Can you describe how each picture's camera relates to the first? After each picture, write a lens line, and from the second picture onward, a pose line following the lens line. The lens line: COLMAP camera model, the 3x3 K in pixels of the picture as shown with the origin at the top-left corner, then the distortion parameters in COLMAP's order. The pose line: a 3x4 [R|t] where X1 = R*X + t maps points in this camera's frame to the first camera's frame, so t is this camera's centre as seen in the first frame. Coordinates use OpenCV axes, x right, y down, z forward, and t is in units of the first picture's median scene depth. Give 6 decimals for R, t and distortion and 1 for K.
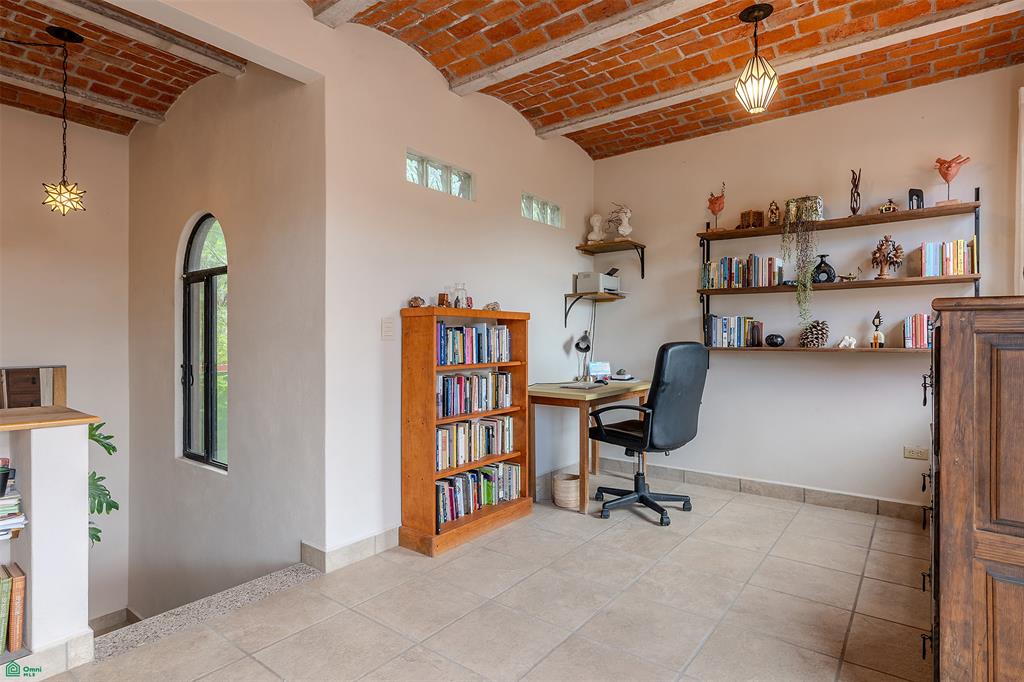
lens RADIAL K [[531.1, 0, 515.9], [0, 531.1, 340.7], [0, 0, 1]] dist [0.025565, 0.000734]
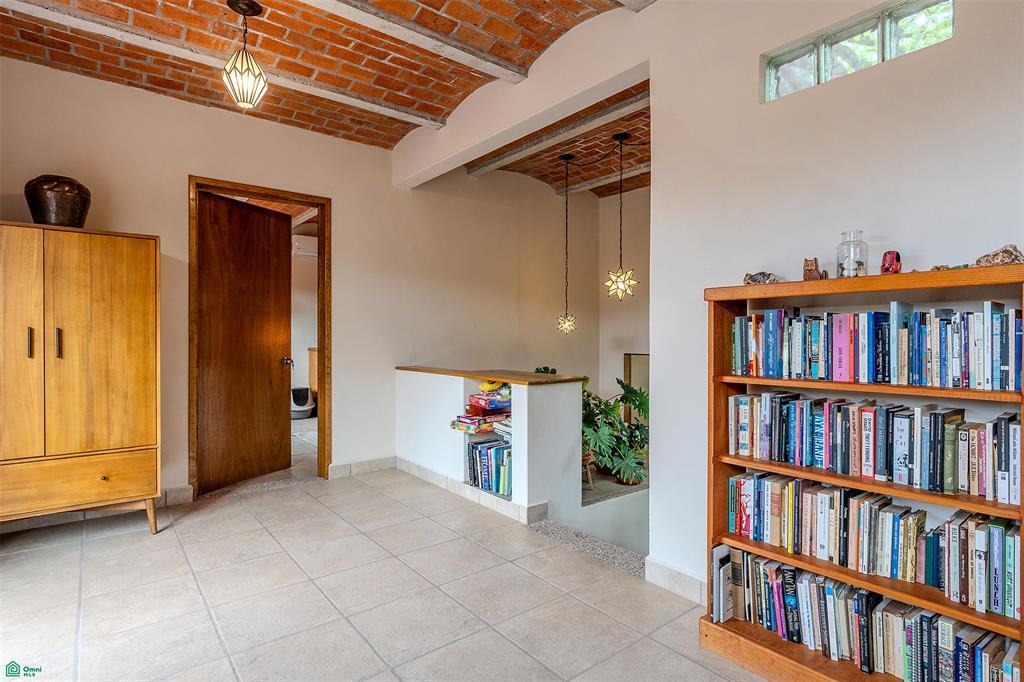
lens RADIAL K [[531.1, 0, 515.9], [0, 531.1, 340.7], [0, 0, 1]] dist [0.025565, 0.000734]
pose [[-0.243699, 0.000384, -0.969851, 0.511843], [-0.004059, 0.999991, 0.001416, 0.003346], [0.969842, 0.004281, -0.243696, 0.811491]]
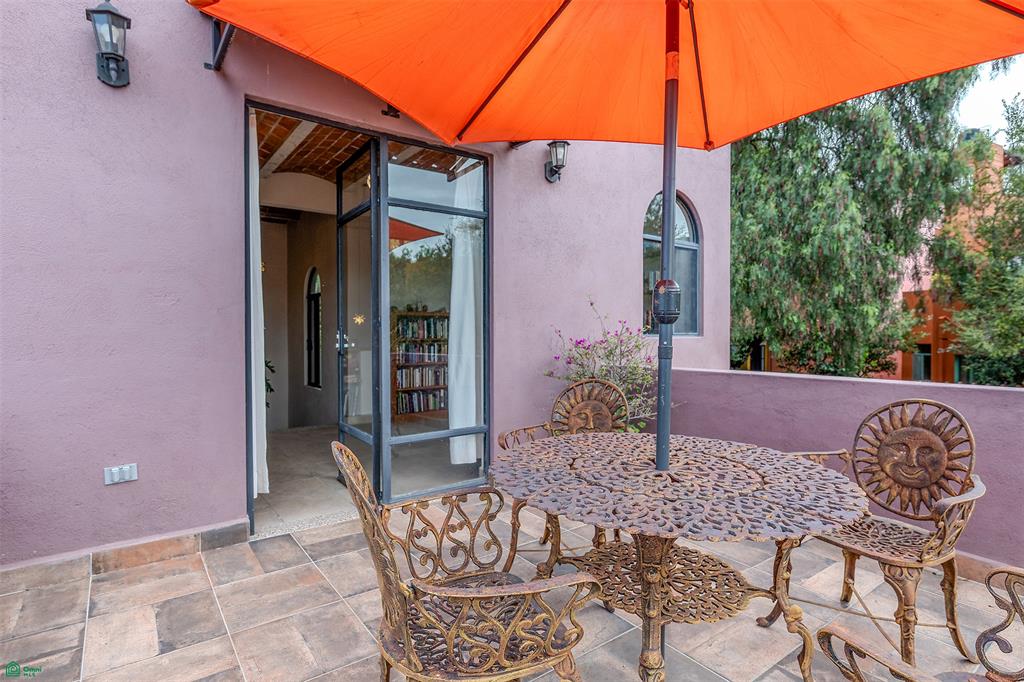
lens RADIAL K [[531.1, 0, 515.9], [0, 531.1, 340.7], [0, 0, 1]] dist [0.025565, 0.000734]
pose [[0.962947, 0.002266, -0.269680, 0.809989], [0.000740, 0.999939, 0.011045, 0.029864], [0.269688, -0.010835, 0.962887, -0.869995]]
